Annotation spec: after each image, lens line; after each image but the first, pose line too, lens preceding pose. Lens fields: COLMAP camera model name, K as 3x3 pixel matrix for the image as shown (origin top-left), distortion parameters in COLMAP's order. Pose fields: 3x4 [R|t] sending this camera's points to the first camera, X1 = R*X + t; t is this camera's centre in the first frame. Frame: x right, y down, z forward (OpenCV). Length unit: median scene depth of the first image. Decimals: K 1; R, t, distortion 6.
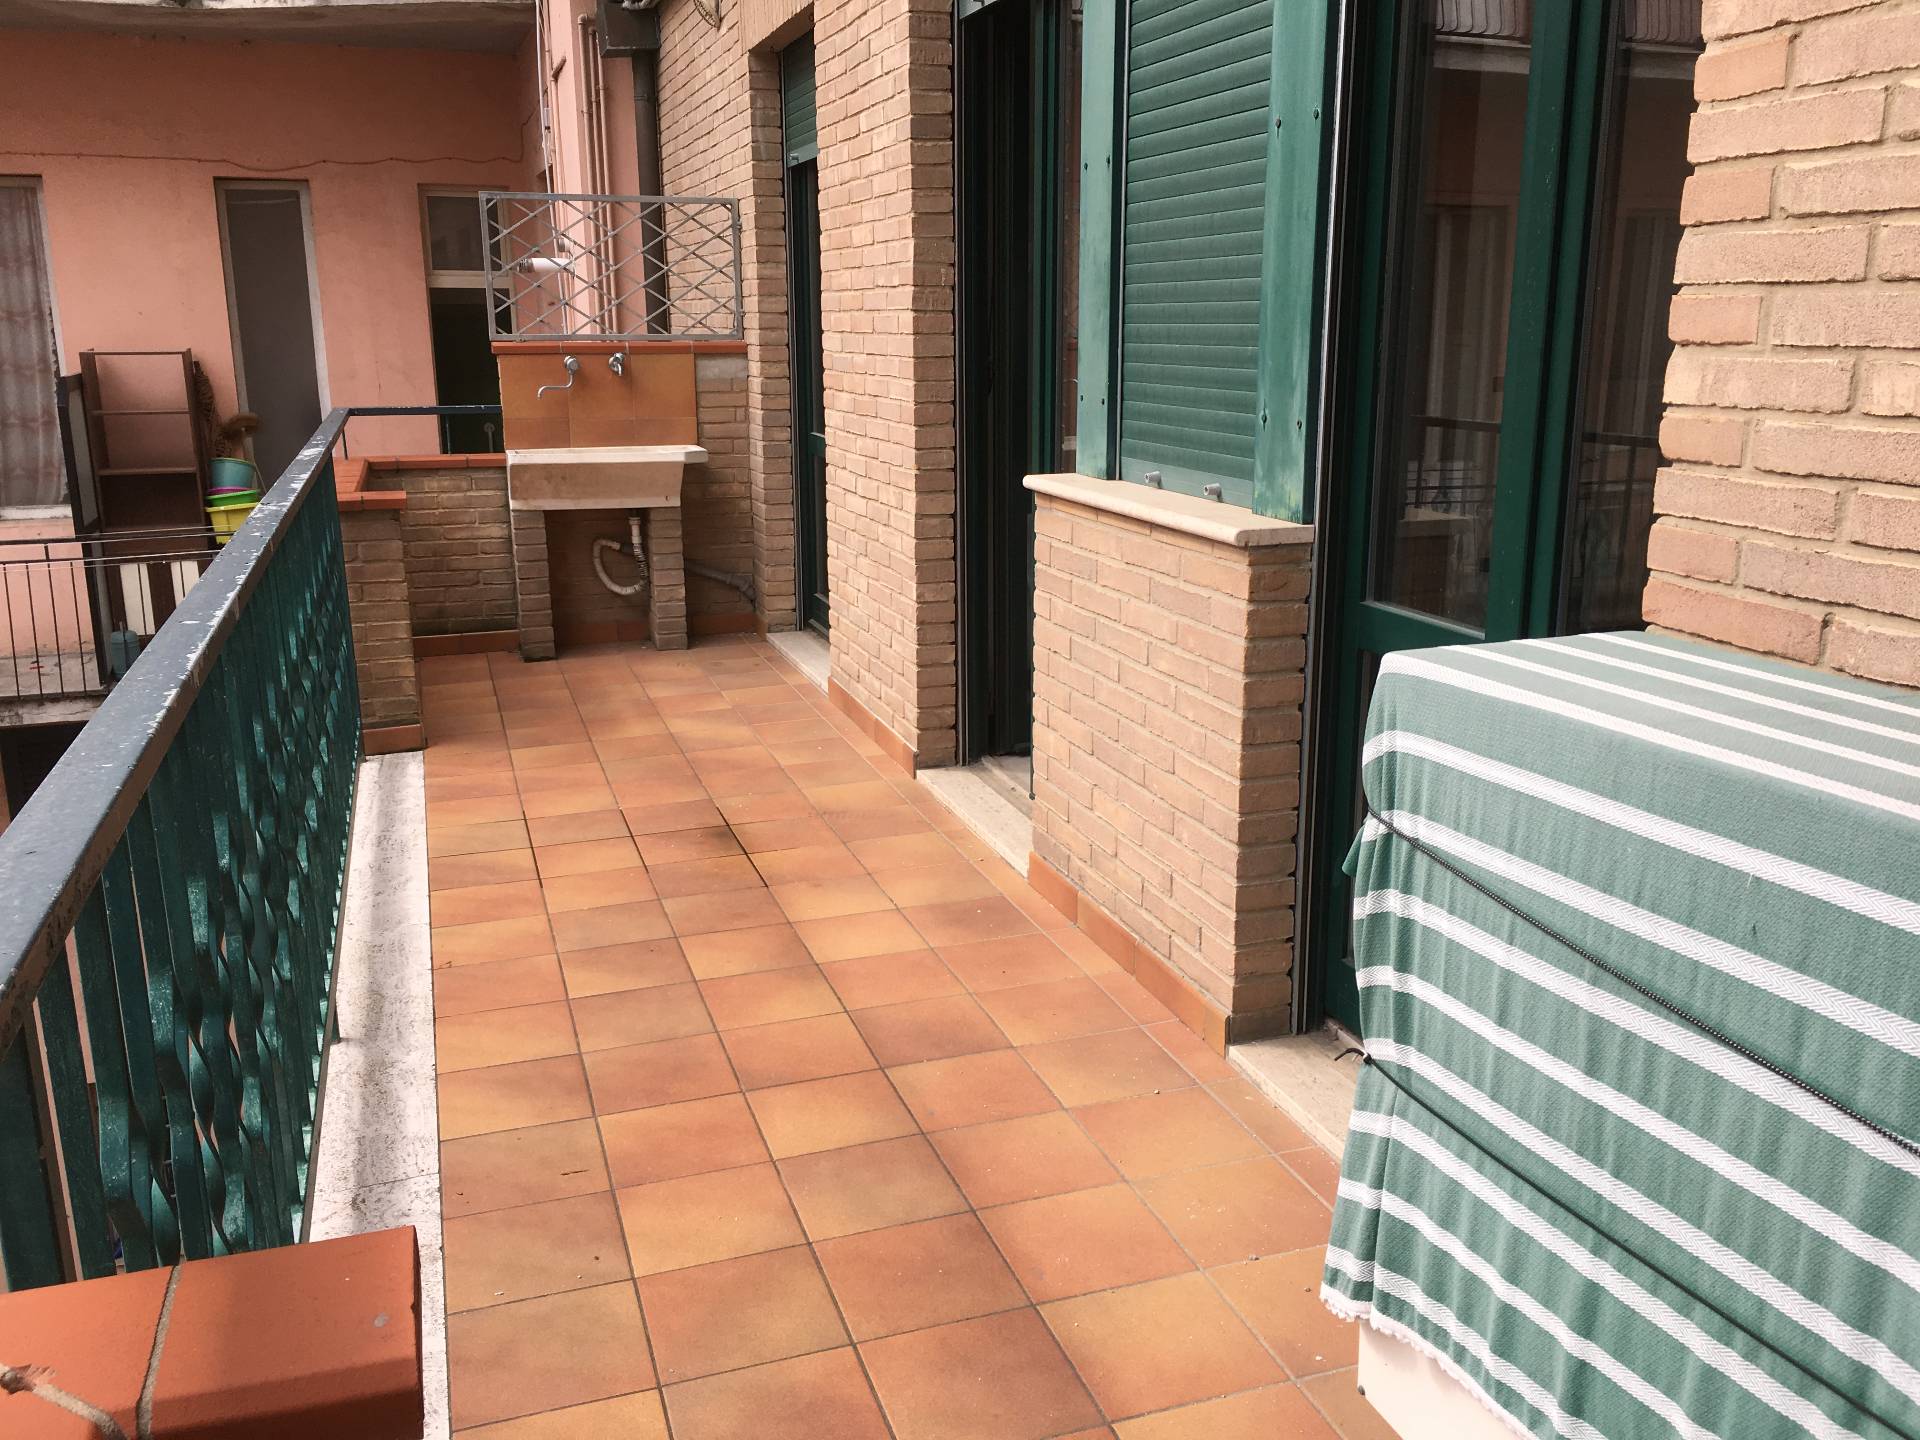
lens RADIAL K [[1620.0, 0, 951.8], [0, 1620.0, 713.5], [0, 0, 1]] dist [0.063134, -0.068494]
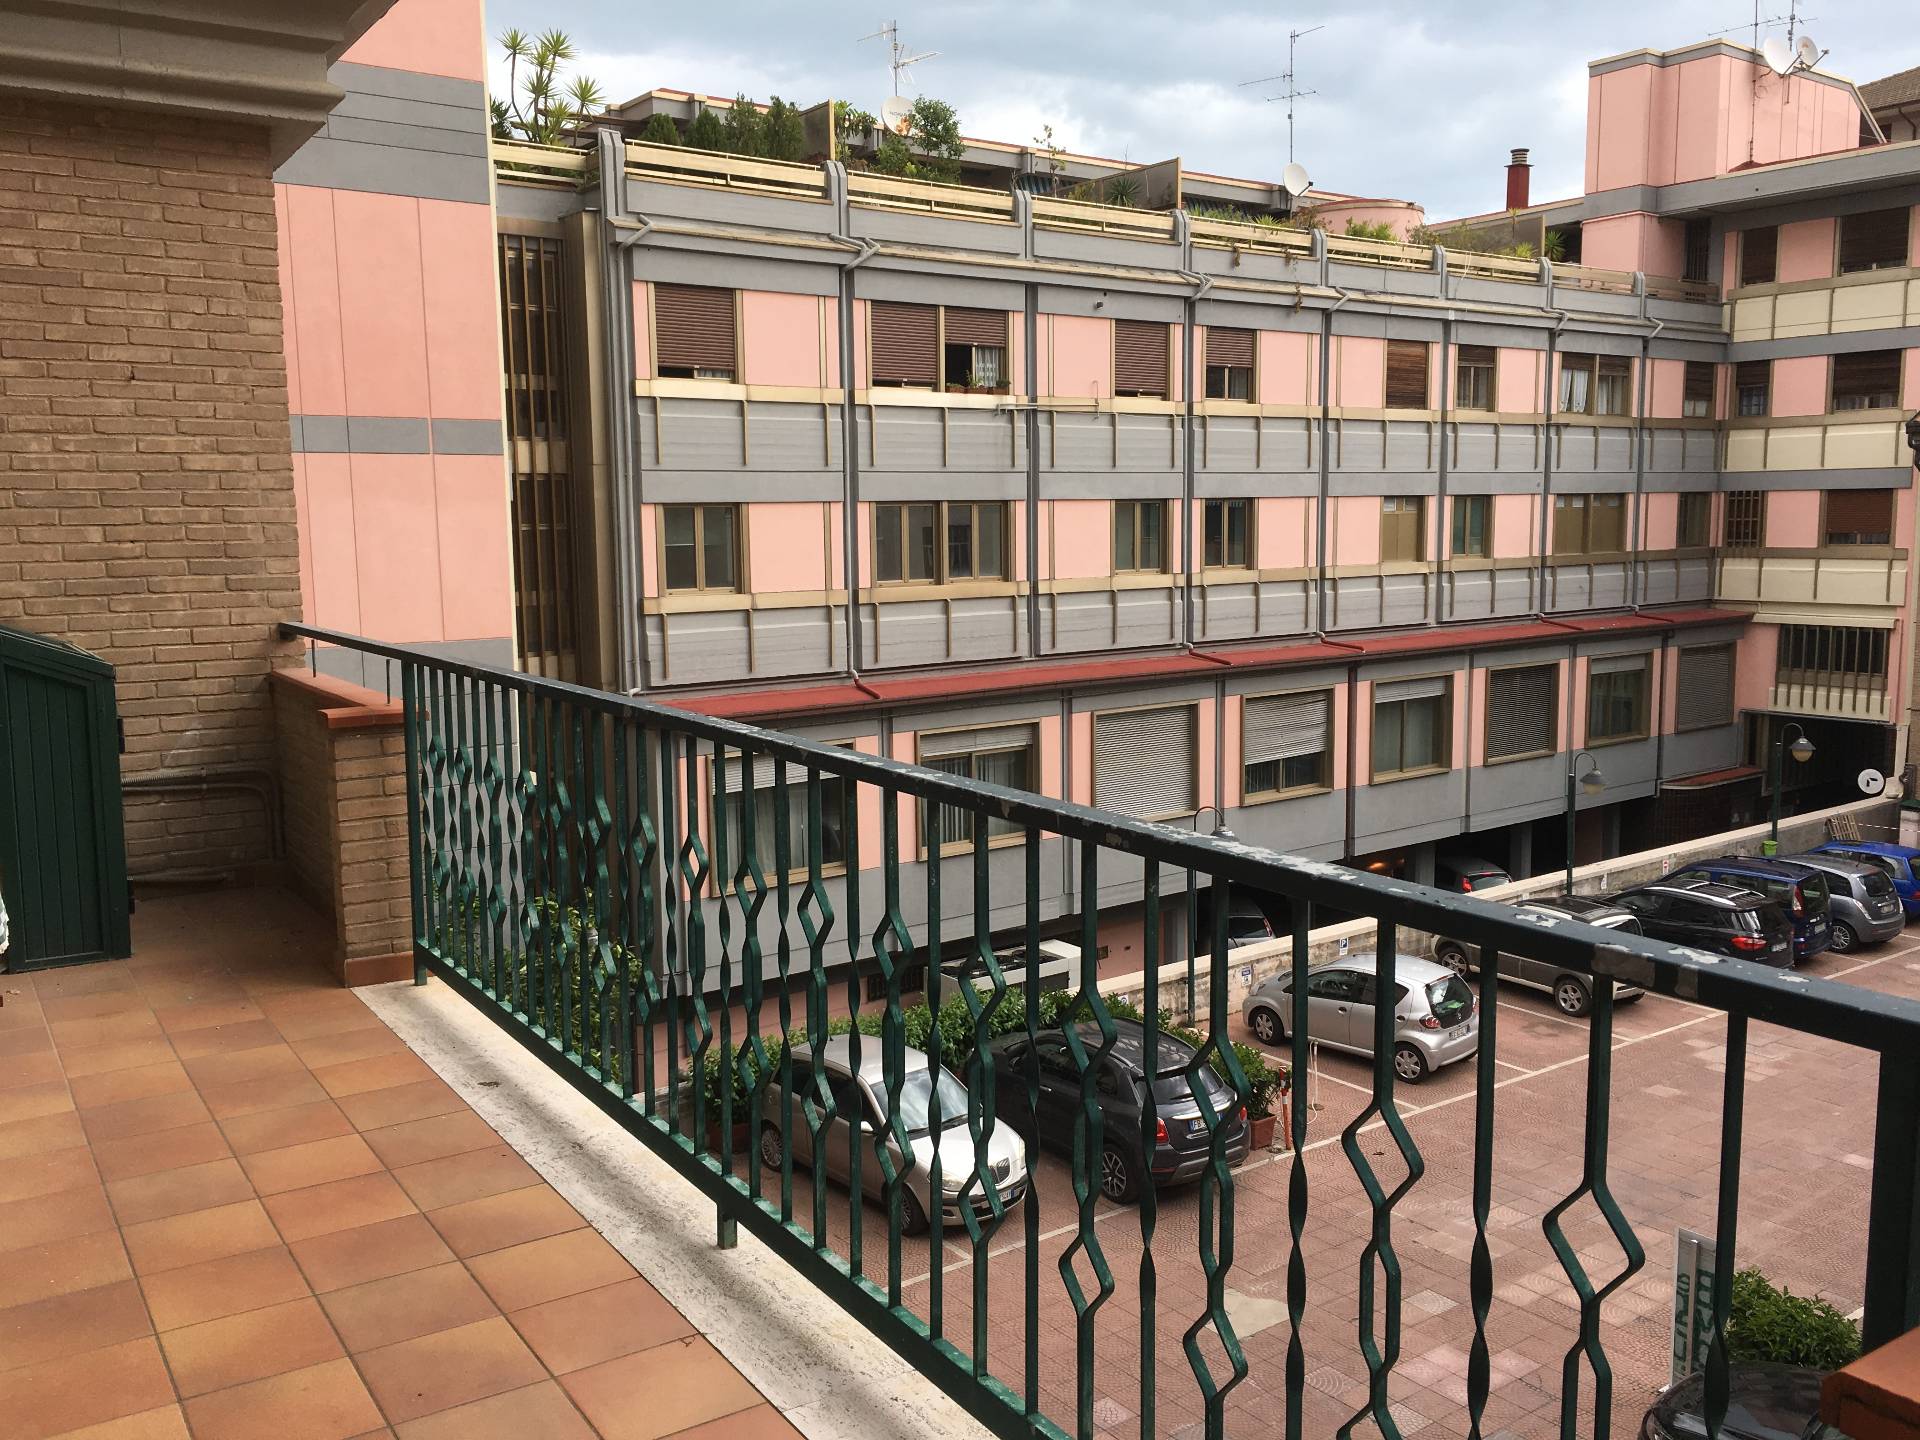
lens RADIAL K [[1620.0, 0, 951.8], [0, 1620.0, 713.5], [0, 0, 1]] dist [0.063134, -0.068494]
pose [[-0.964581, 0.053721, -0.258260, -0.295643], [-0.045552, 0.930414, 0.363669, -0.513348], [0.259825, 0.362553, -0.895012, 1.980060]]
